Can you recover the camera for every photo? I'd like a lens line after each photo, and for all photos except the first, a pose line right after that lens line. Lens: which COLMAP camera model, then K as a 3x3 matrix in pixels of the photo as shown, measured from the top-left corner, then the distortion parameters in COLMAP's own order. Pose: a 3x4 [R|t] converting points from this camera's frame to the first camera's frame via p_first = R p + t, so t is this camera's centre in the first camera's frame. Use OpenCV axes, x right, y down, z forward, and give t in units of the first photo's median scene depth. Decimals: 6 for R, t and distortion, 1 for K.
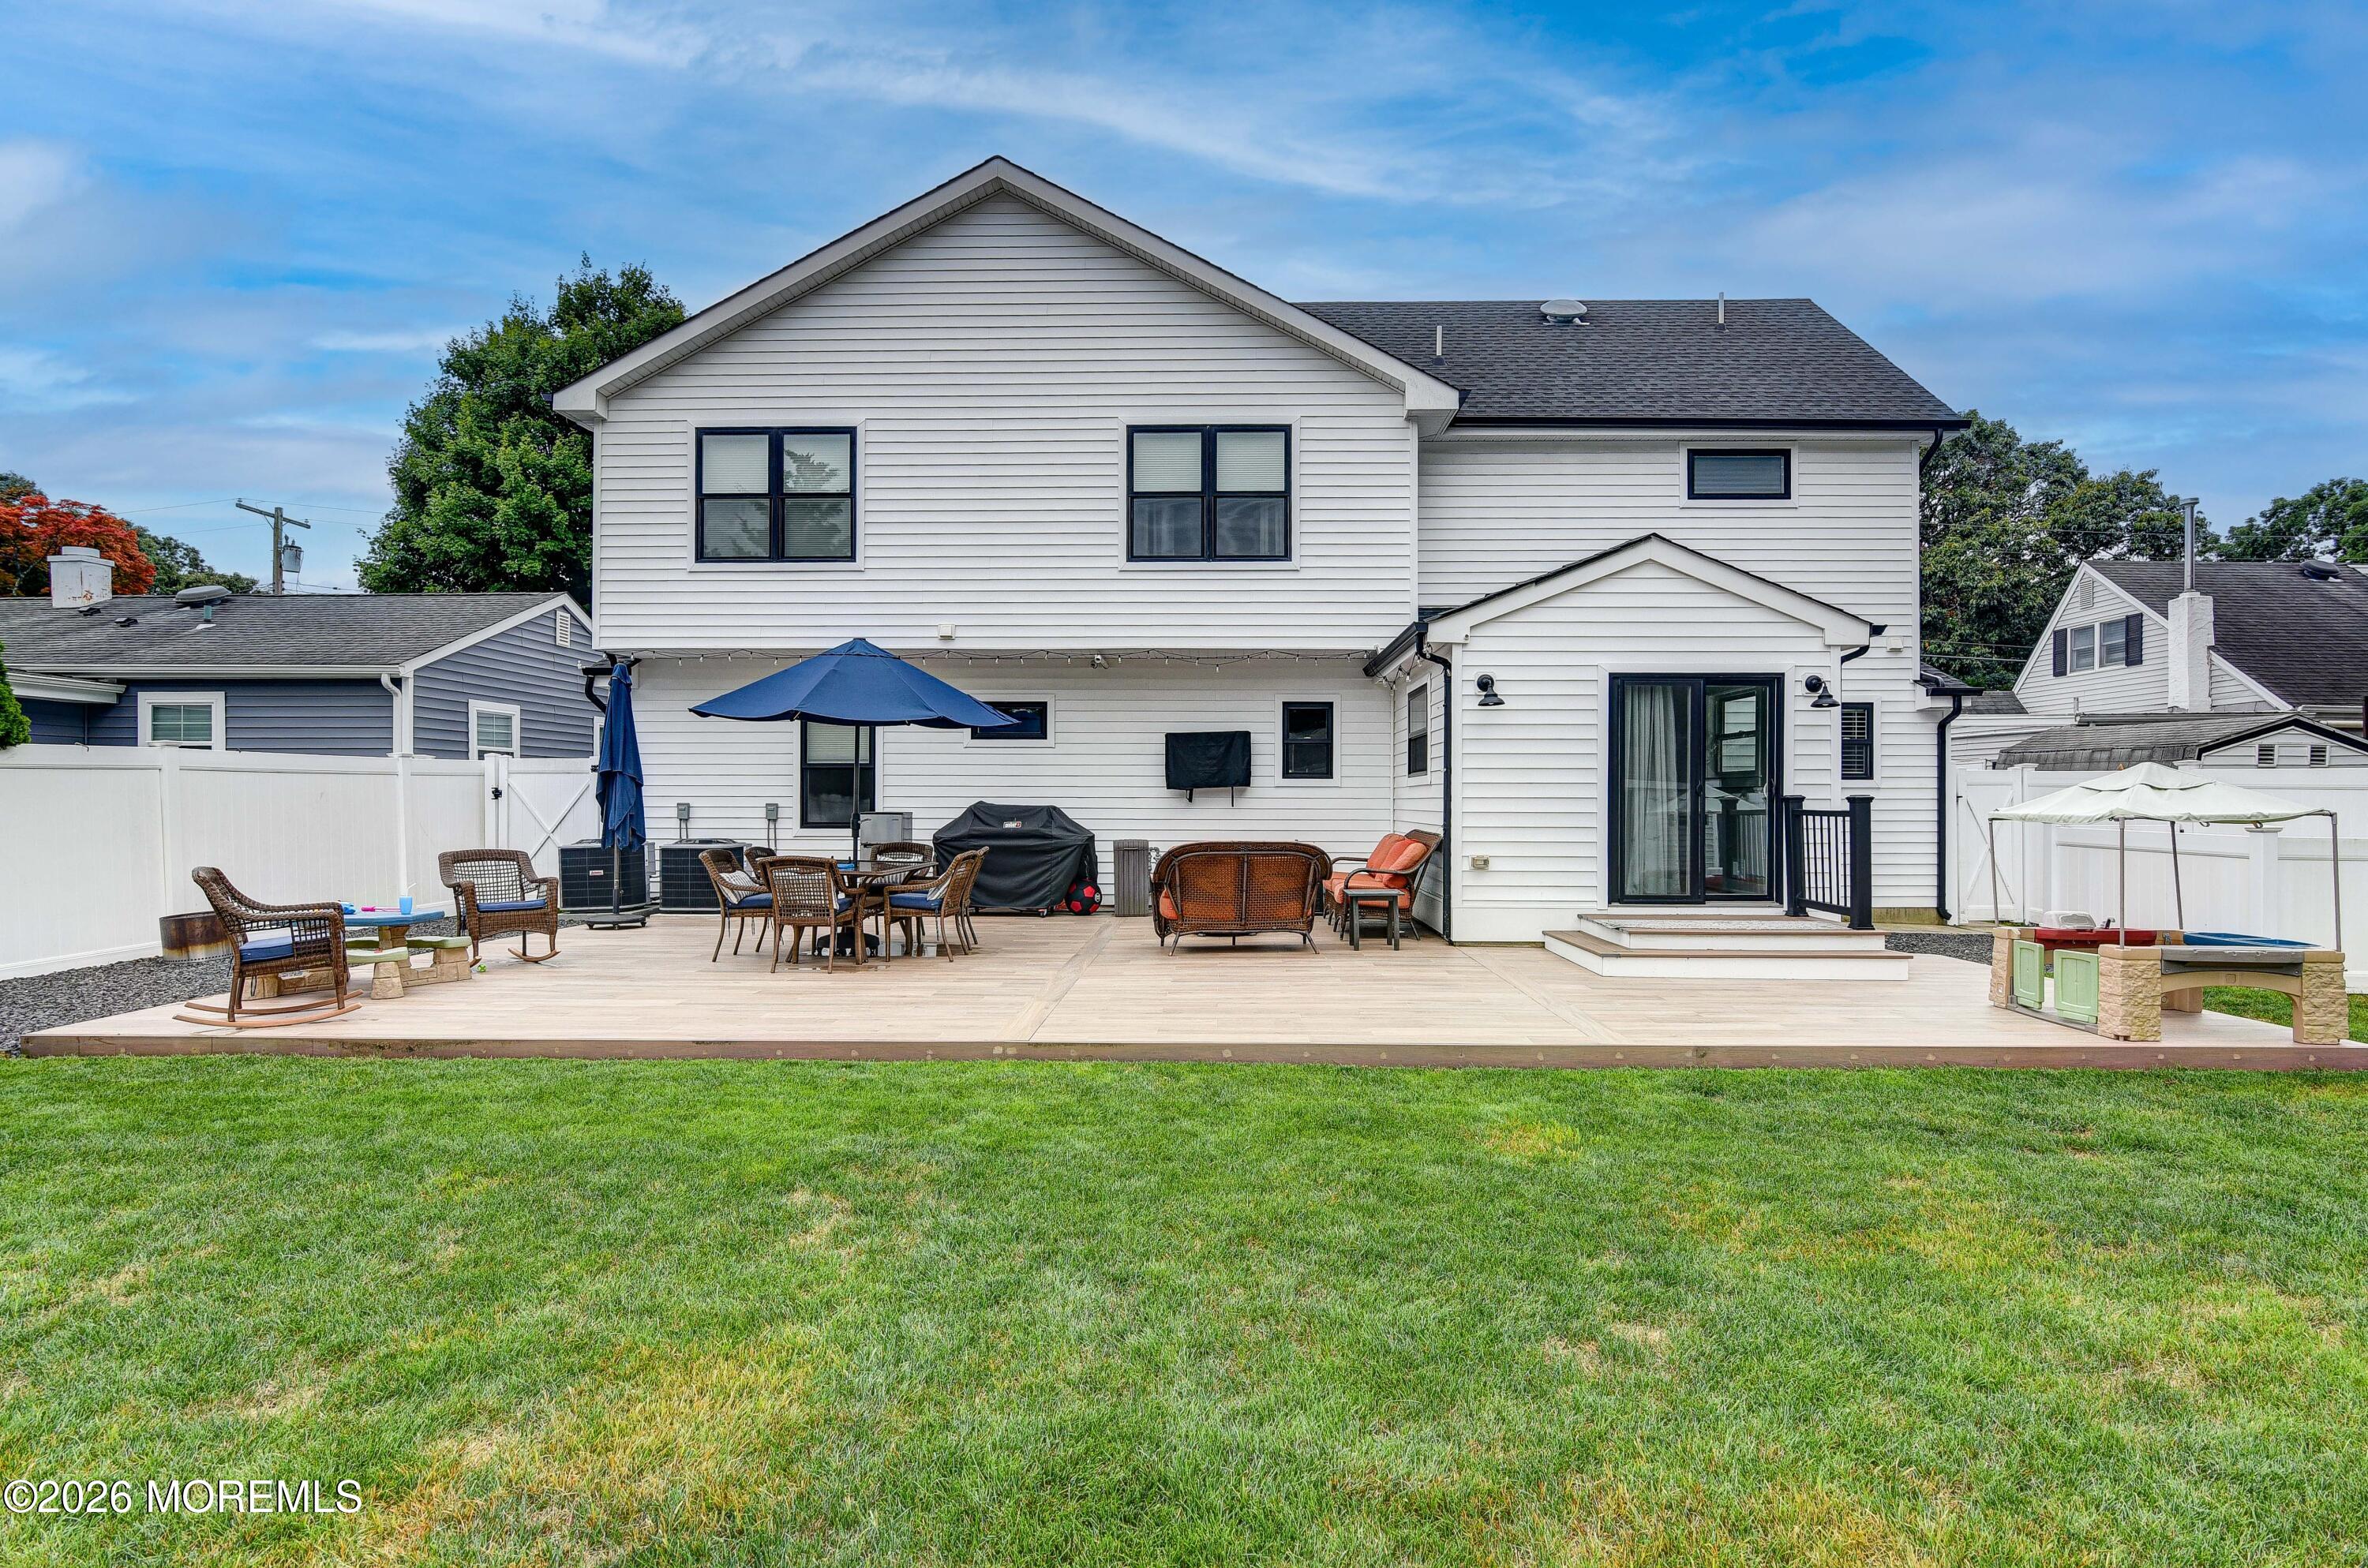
lens RADIAL K [[1197.5, 0, 1179.5], [0, 1197.5, 792.4], [0, 0, 1]] dist [-0.021283, -0.000053]
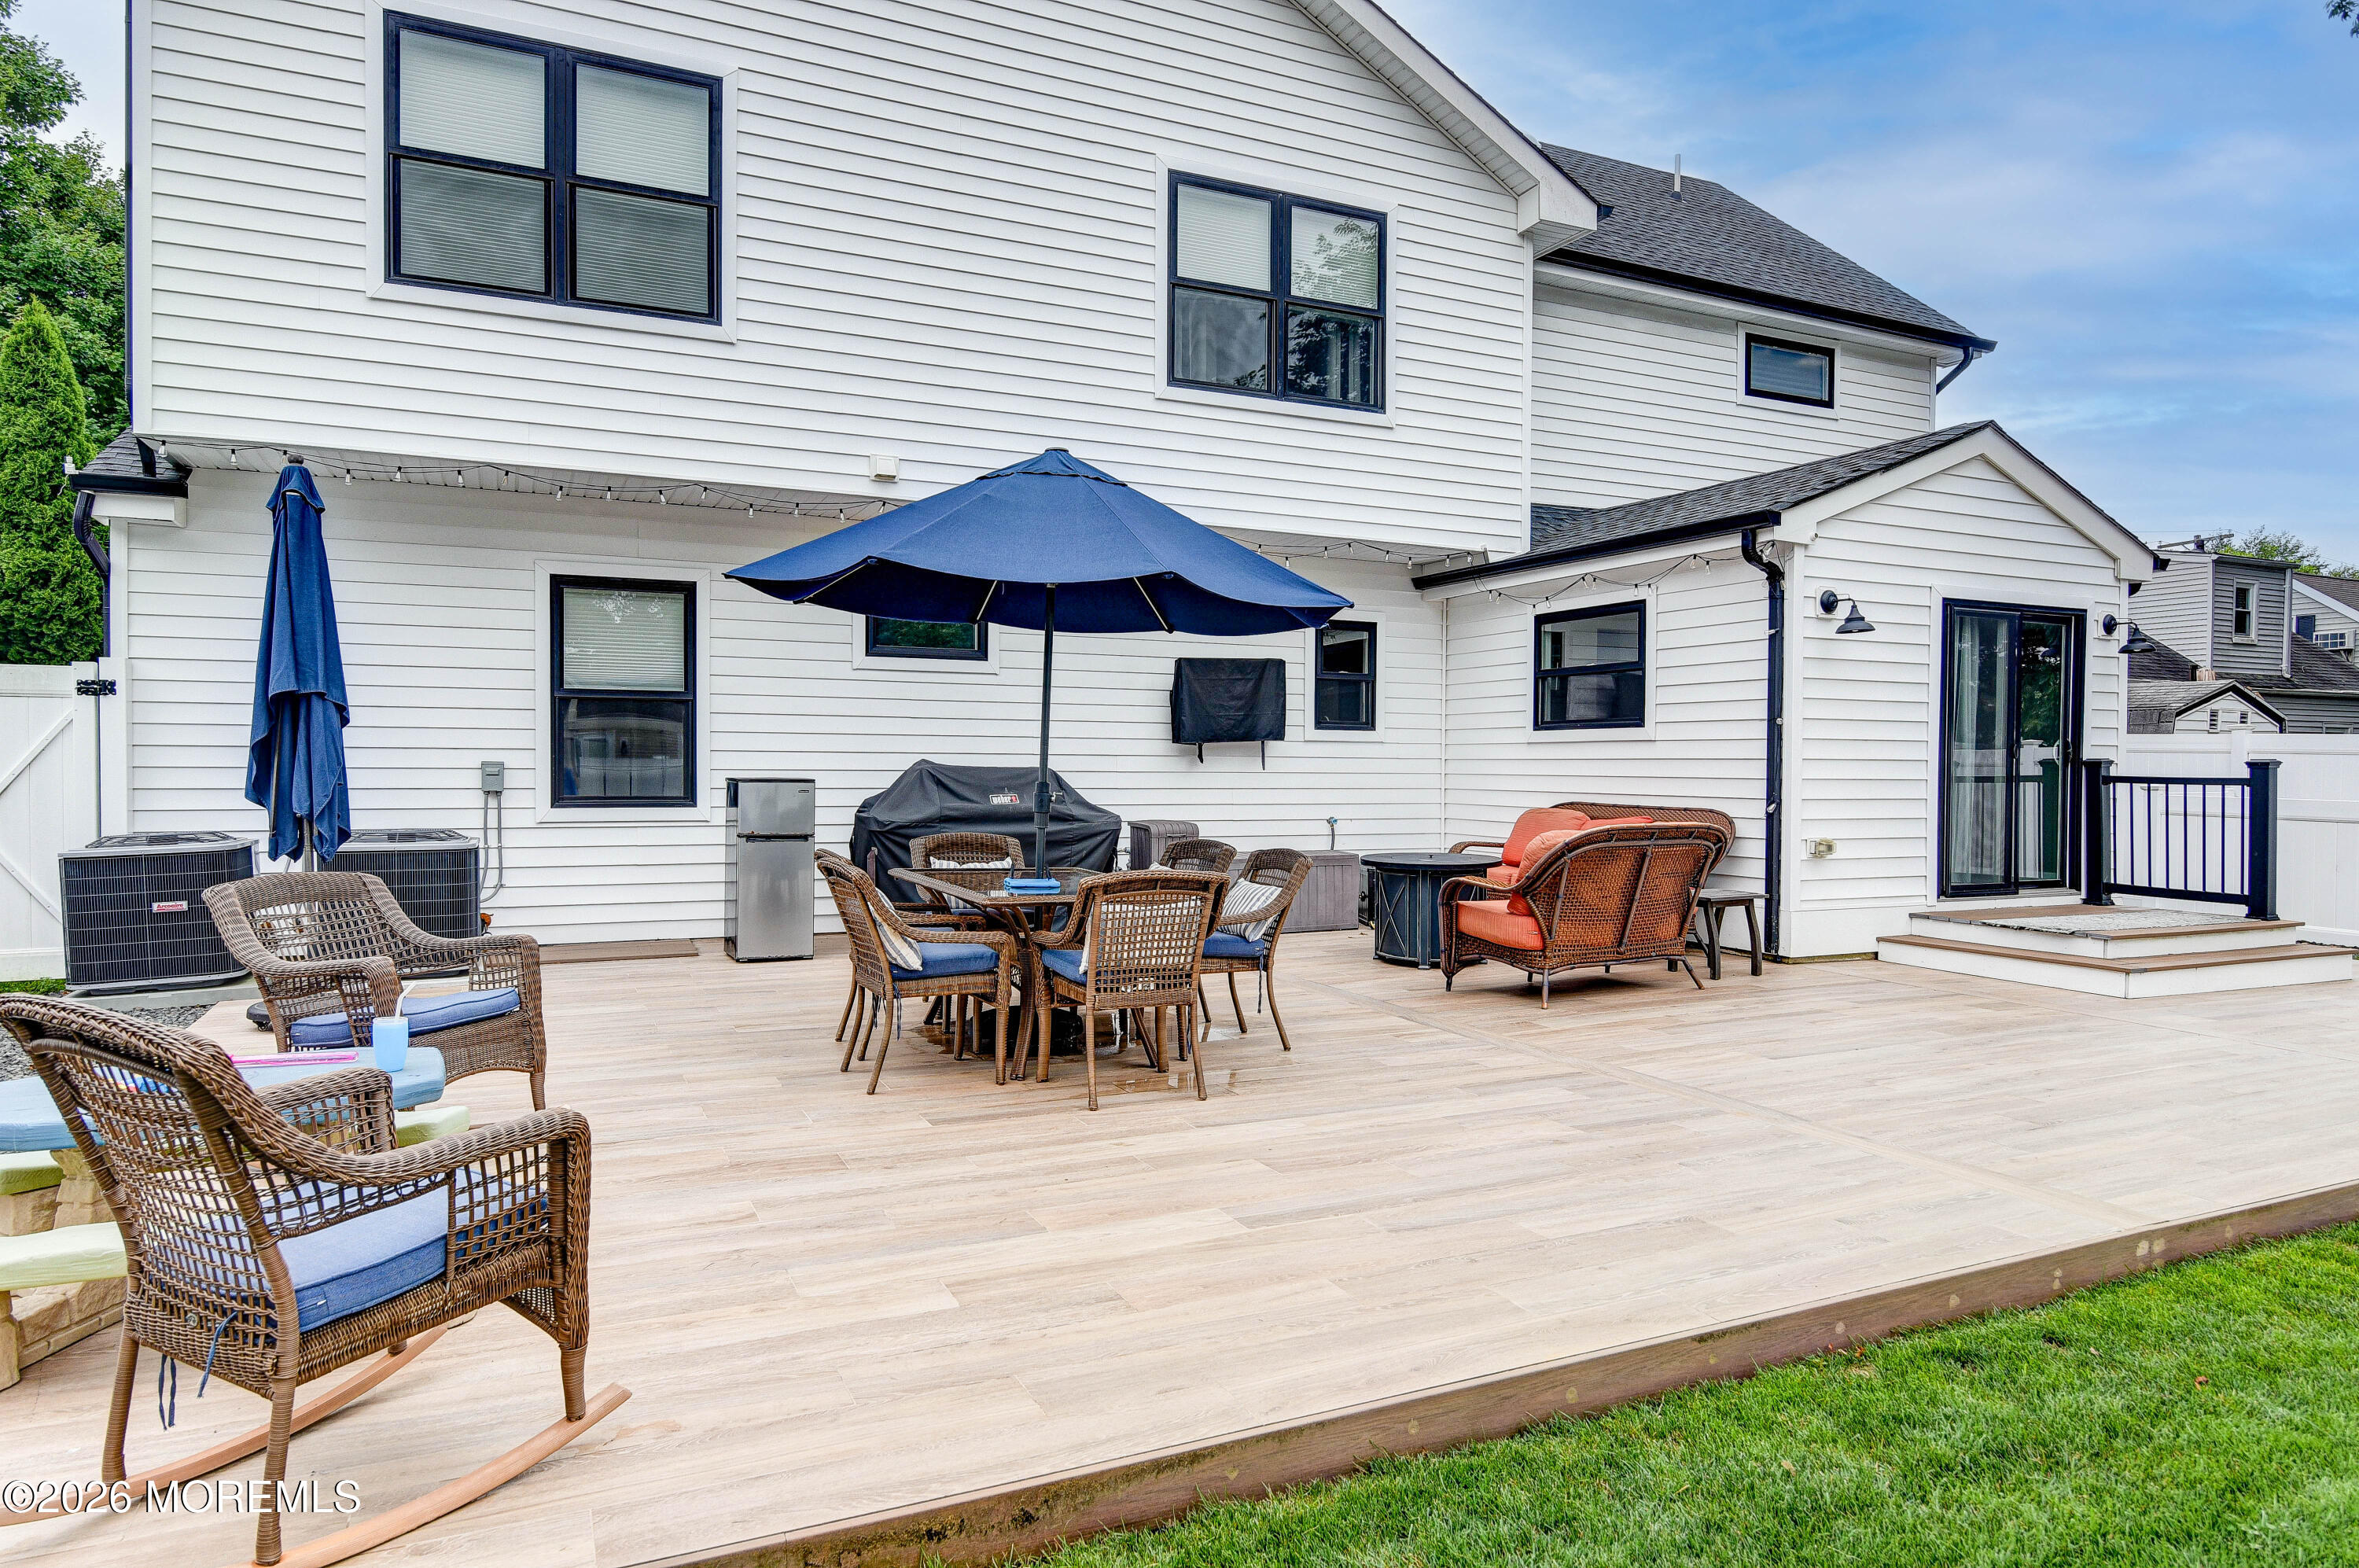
lens RADIAL K [[1447.9, 0, 1187.4], [0, 1447.9, 782.0], [0, 0, 1]] dist [-0.008311, -0.000332]
pose [[0.890868, -0.001336, 0.454260, -0.384991], [-0.008302, 0.999781, 0.019222, 0.003744], [-0.454186, -0.020896, 0.890662, 0.303892]]
